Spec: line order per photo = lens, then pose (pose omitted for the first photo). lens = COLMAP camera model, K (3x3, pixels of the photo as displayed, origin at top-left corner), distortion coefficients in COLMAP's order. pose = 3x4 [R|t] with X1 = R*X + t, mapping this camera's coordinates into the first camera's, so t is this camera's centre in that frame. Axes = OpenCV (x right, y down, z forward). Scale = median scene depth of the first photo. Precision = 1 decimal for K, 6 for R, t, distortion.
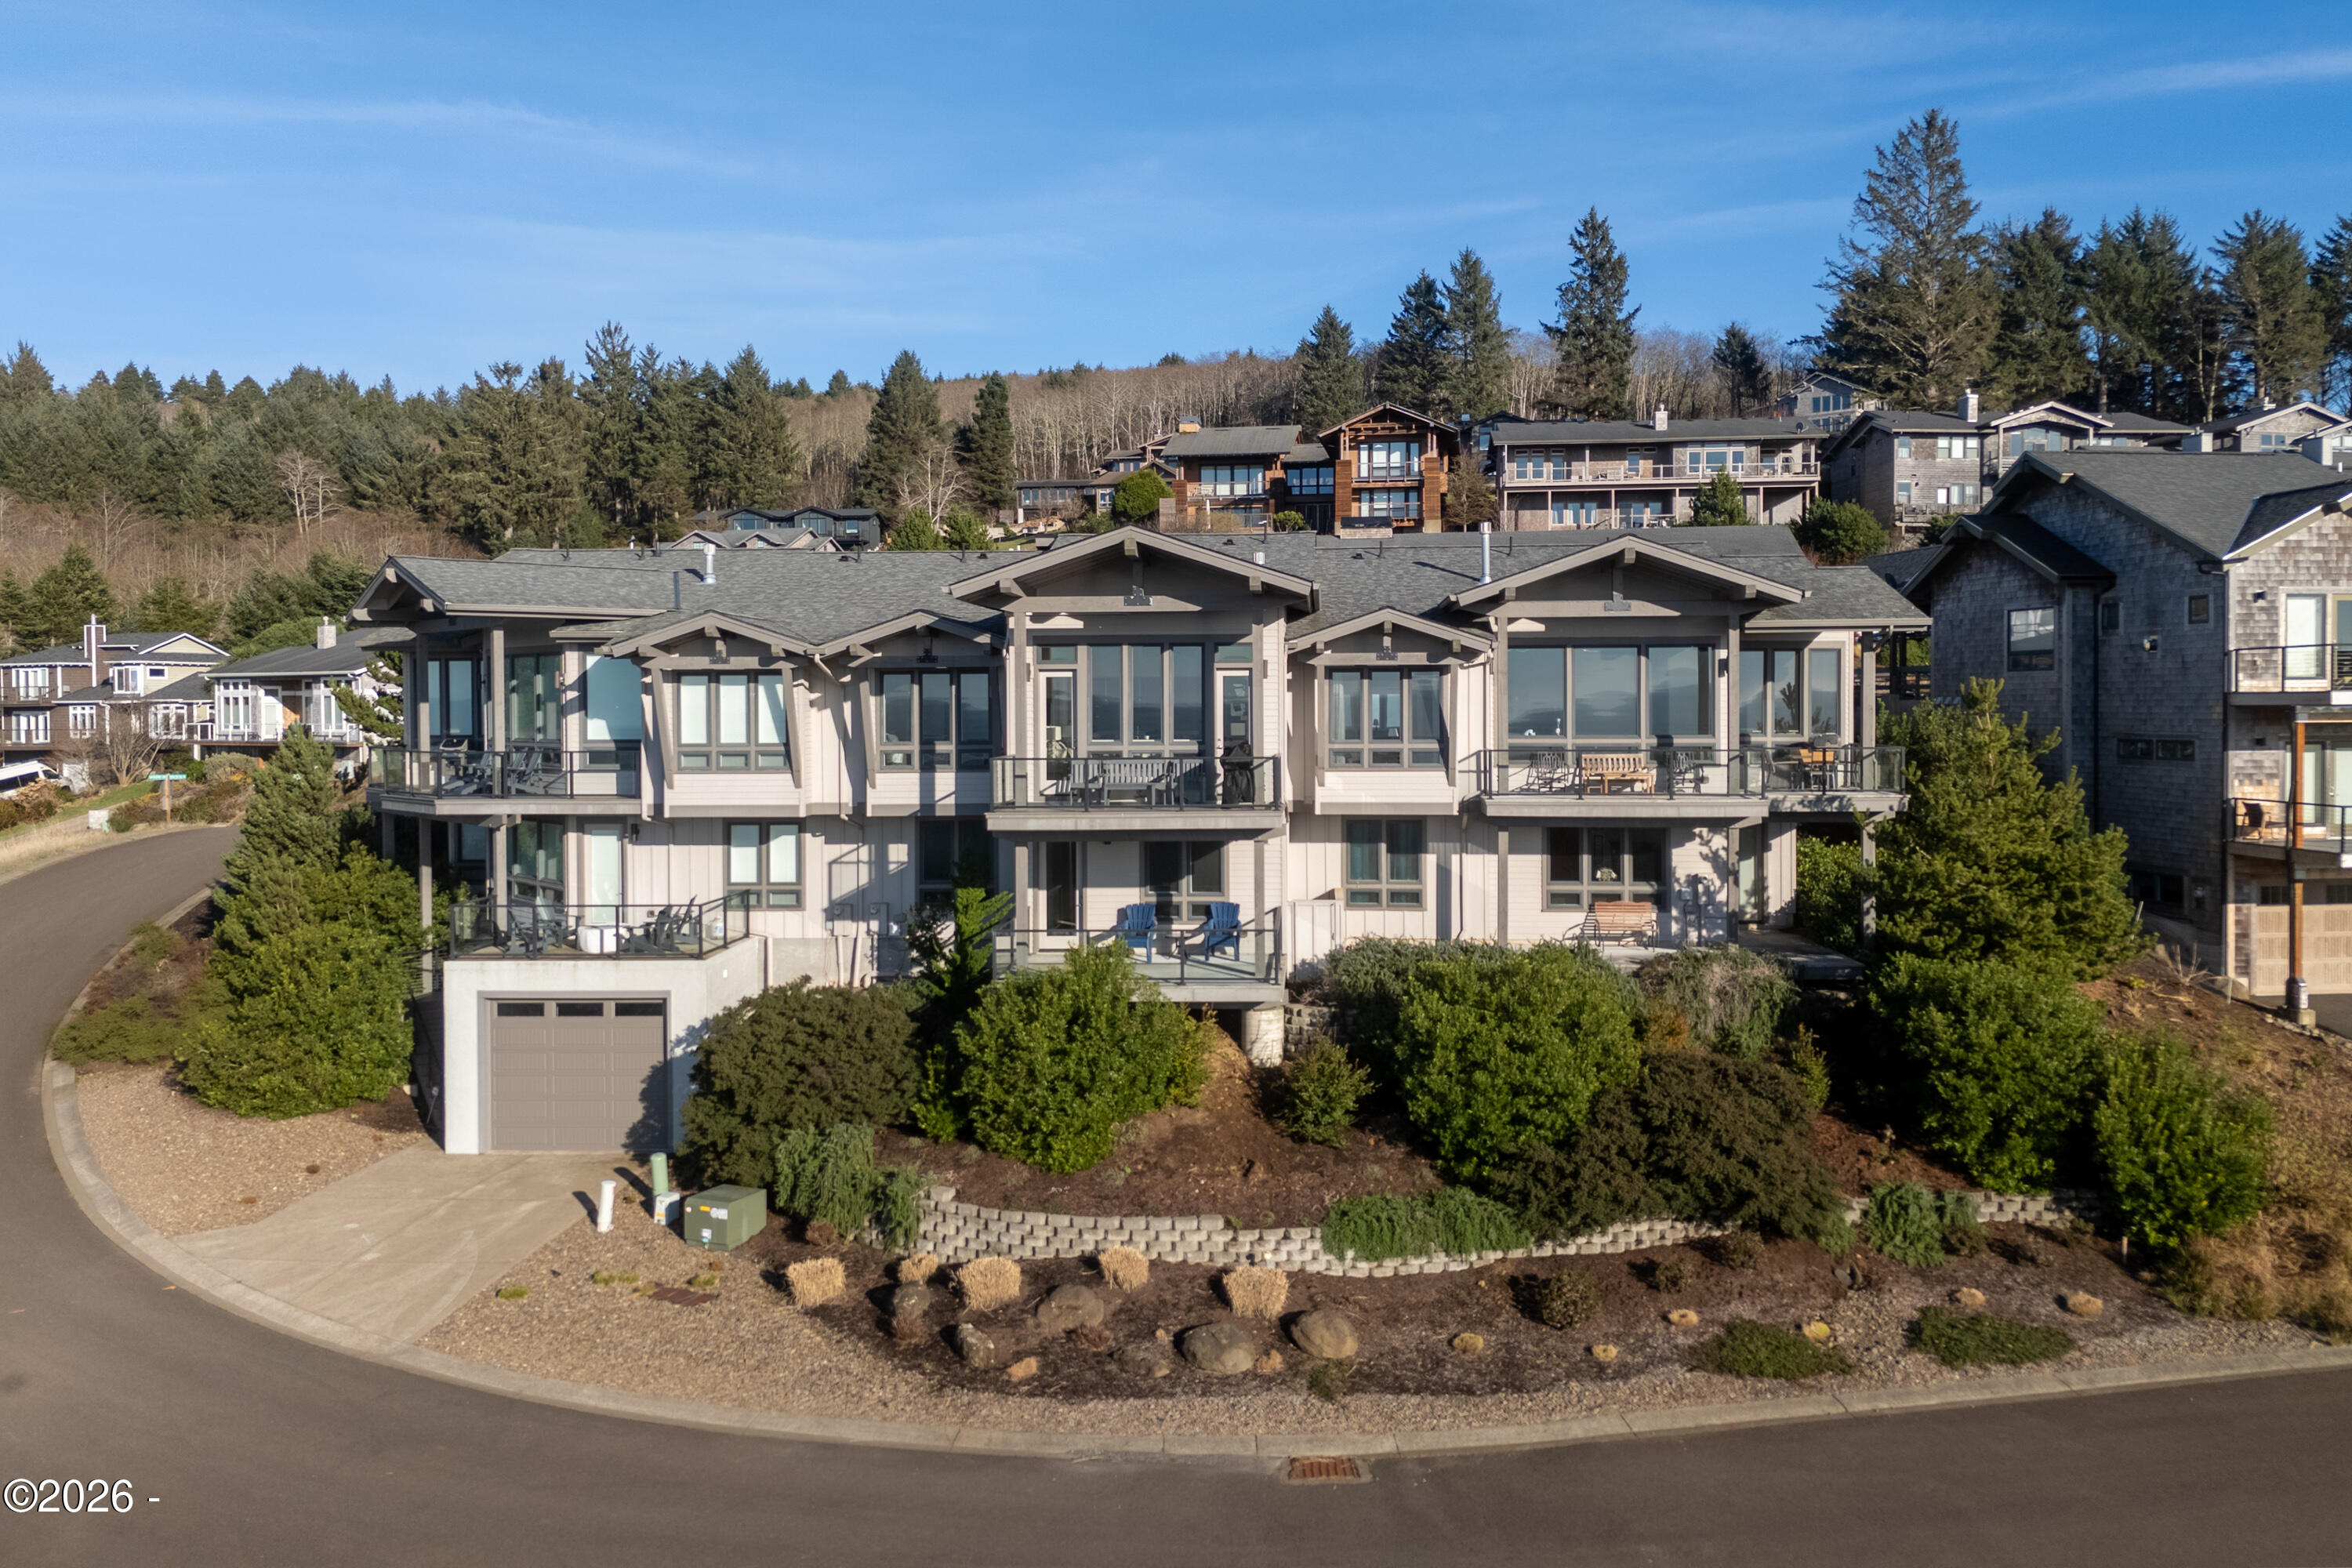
lens RADIAL K [[1735.0, 0, 1171.6], [0, 1735.0, 725.4], [0, 0, 1]] dist [0.038285, -0.006138]
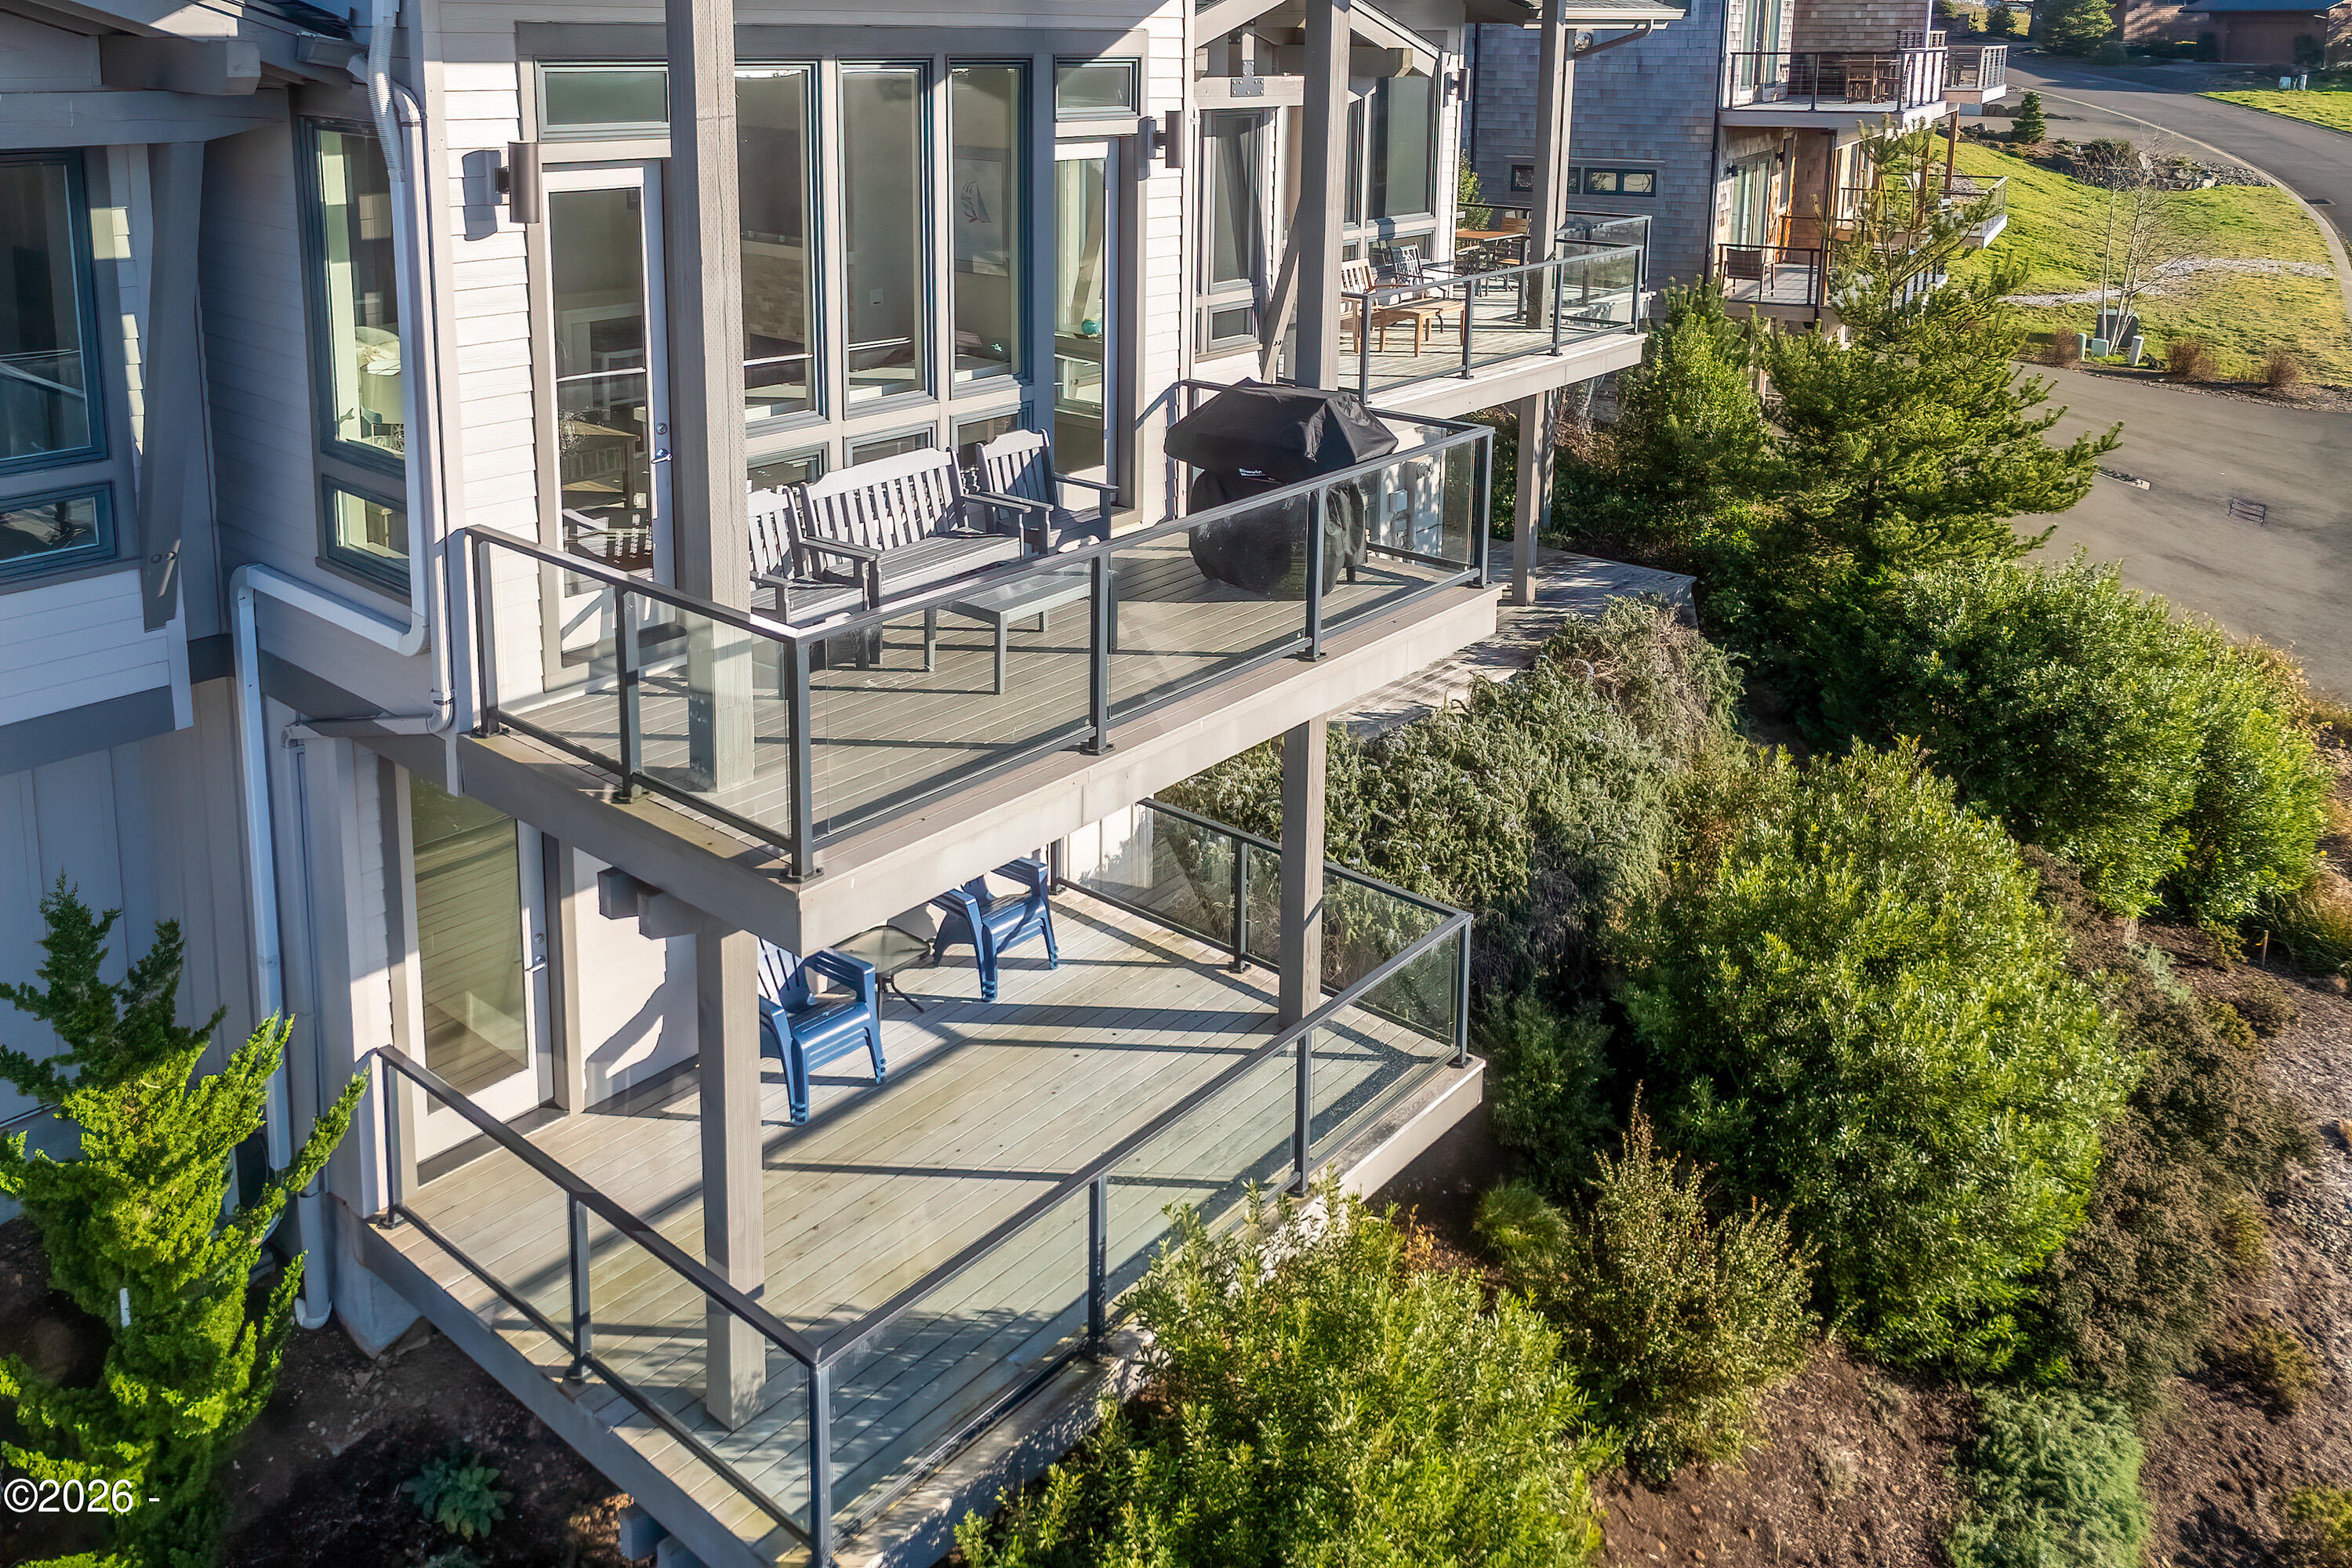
lens RADIAL K [[1867.2, 0, 1176.8], [0, 1867.2, 325.3], [0, 0, 1]] dist [0.007512, 0.002725]
pose [[0.580108, -0.117226, 0.806060, -0.221881], [-0.006227, 0.988923, 0.148301, -0.045635], [-0.814515, -0.091050, 0.572952, 0.717890]]
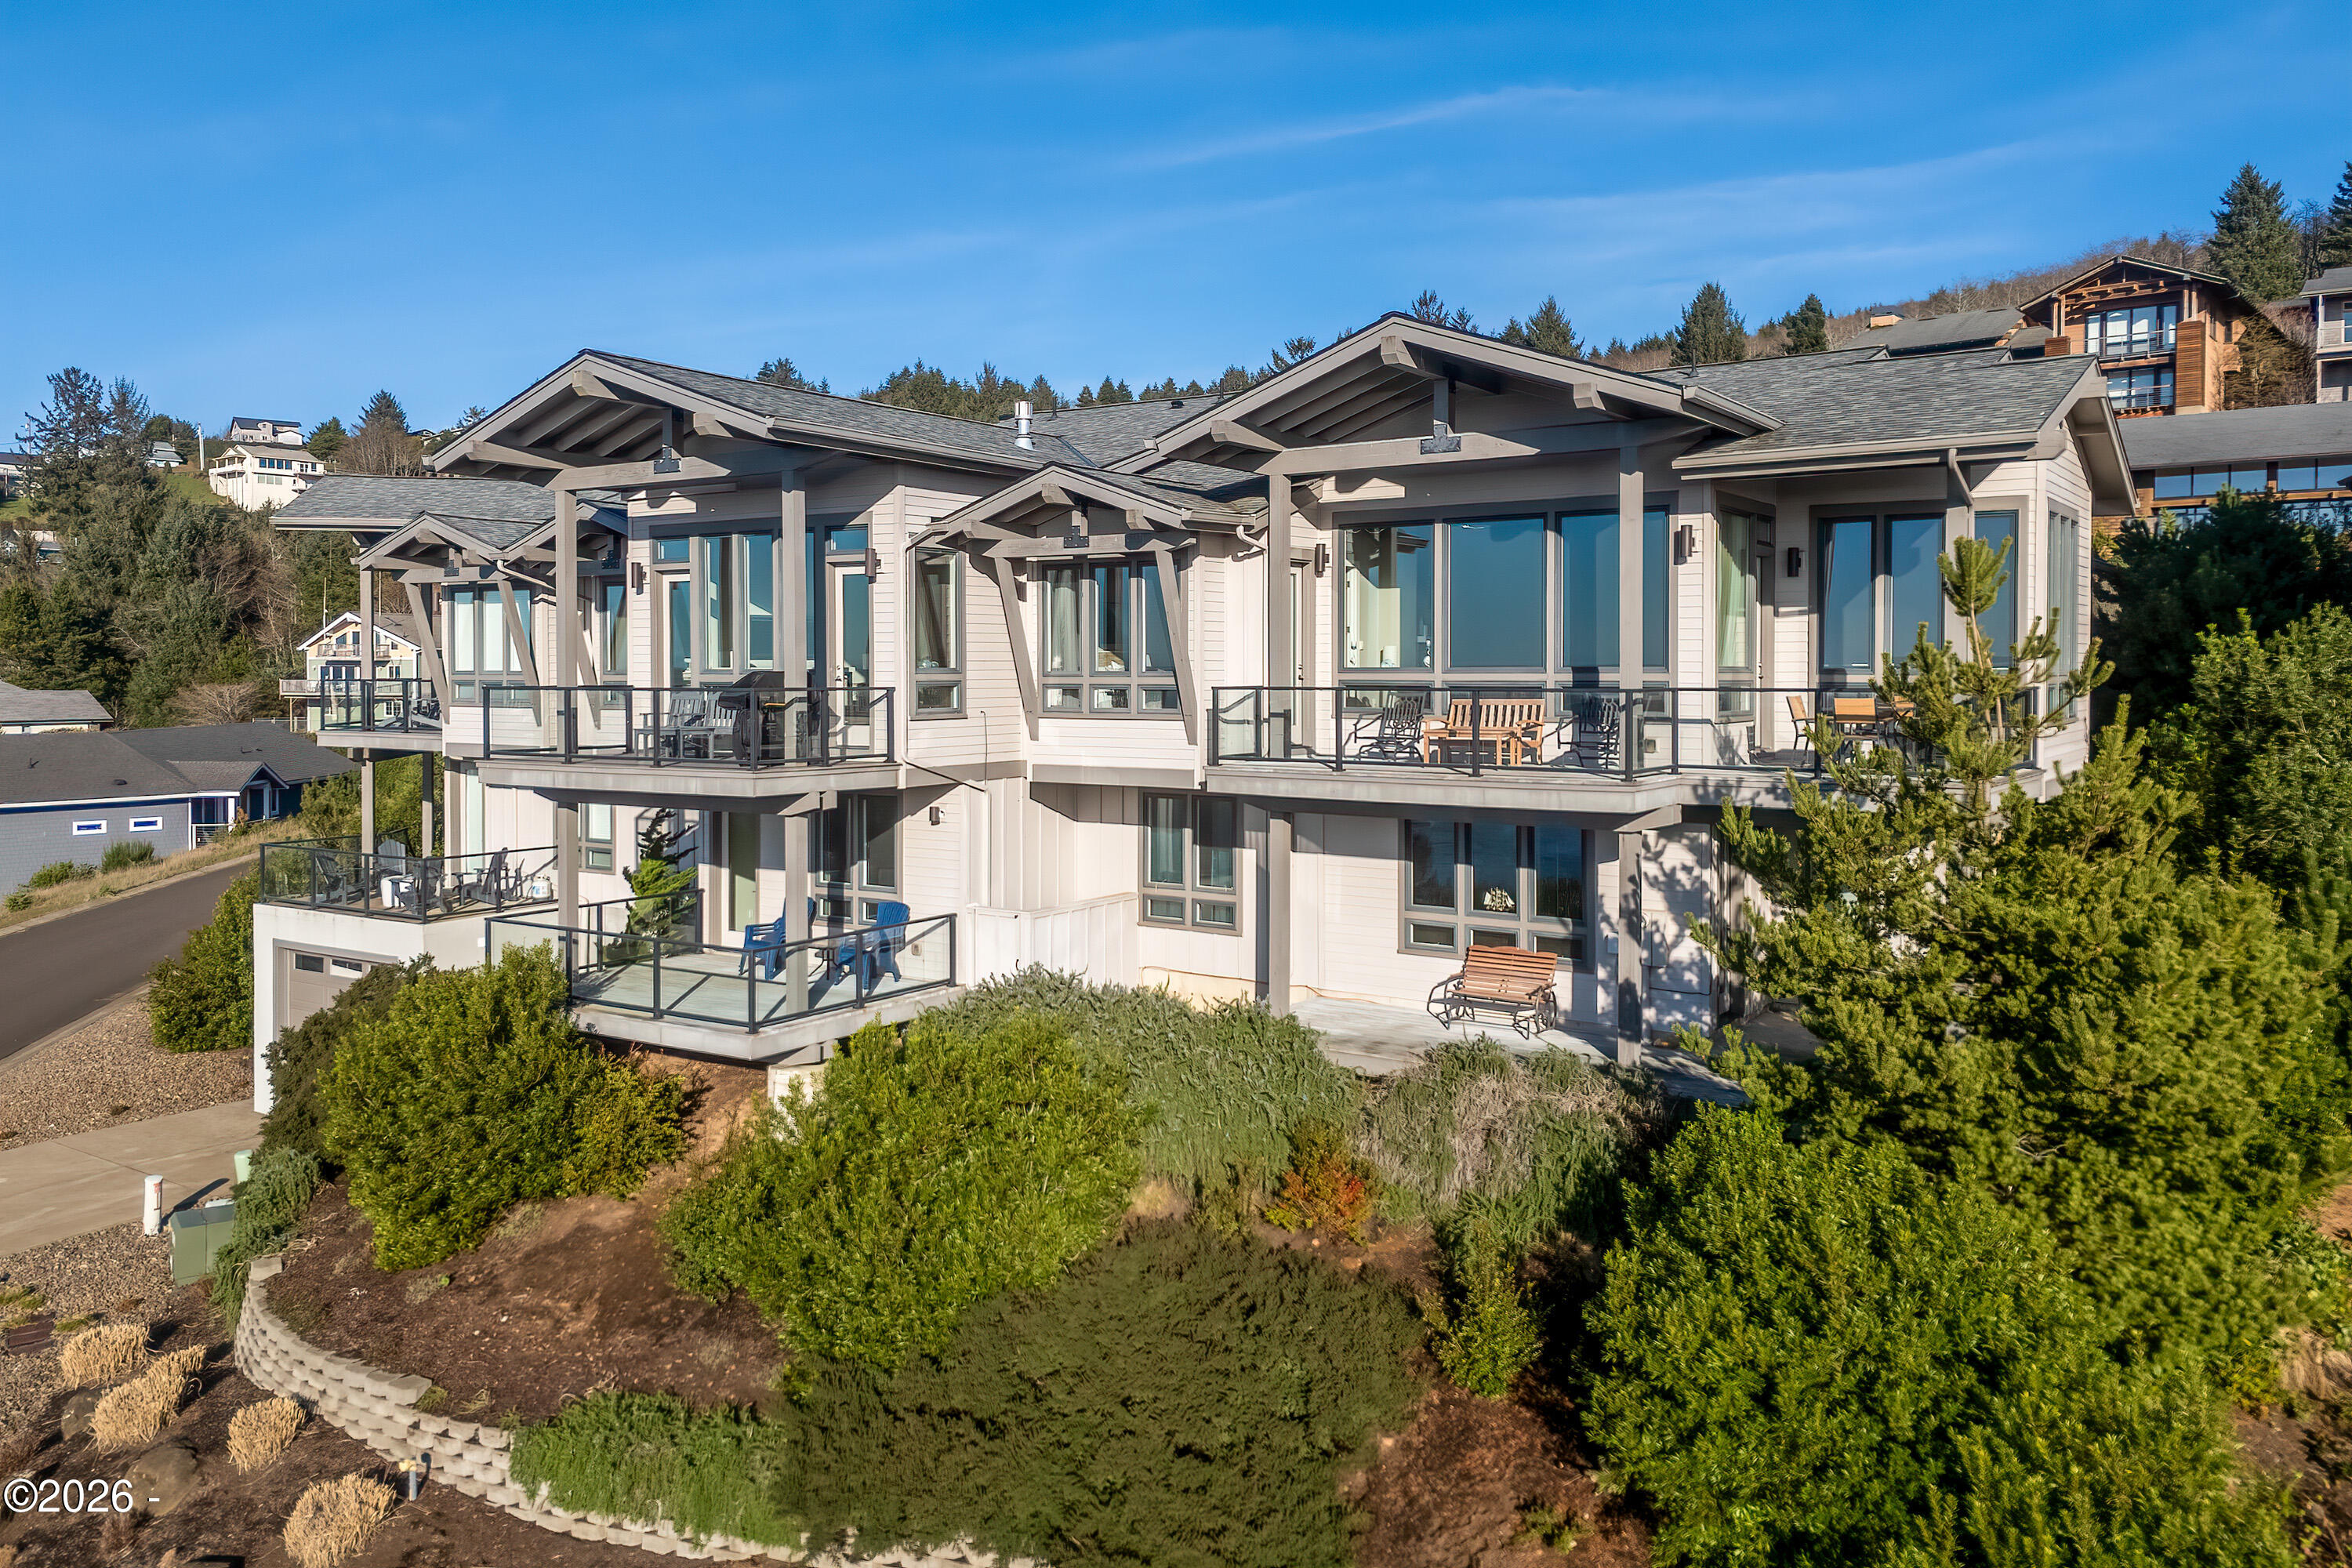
lens RADIAL K [[1703.7, 0, 1175.3], [0, 1703.7, 713.3], [0, 0, 1]] dist [0.030321, -0.000787]
pose [[0.868707, 0.018141, -0.494994, 0.443829], [-0.009721, 0.999761, 0.019580, 0.011183], [0.495231, -0.012198, 0.868676, 0.438412]]
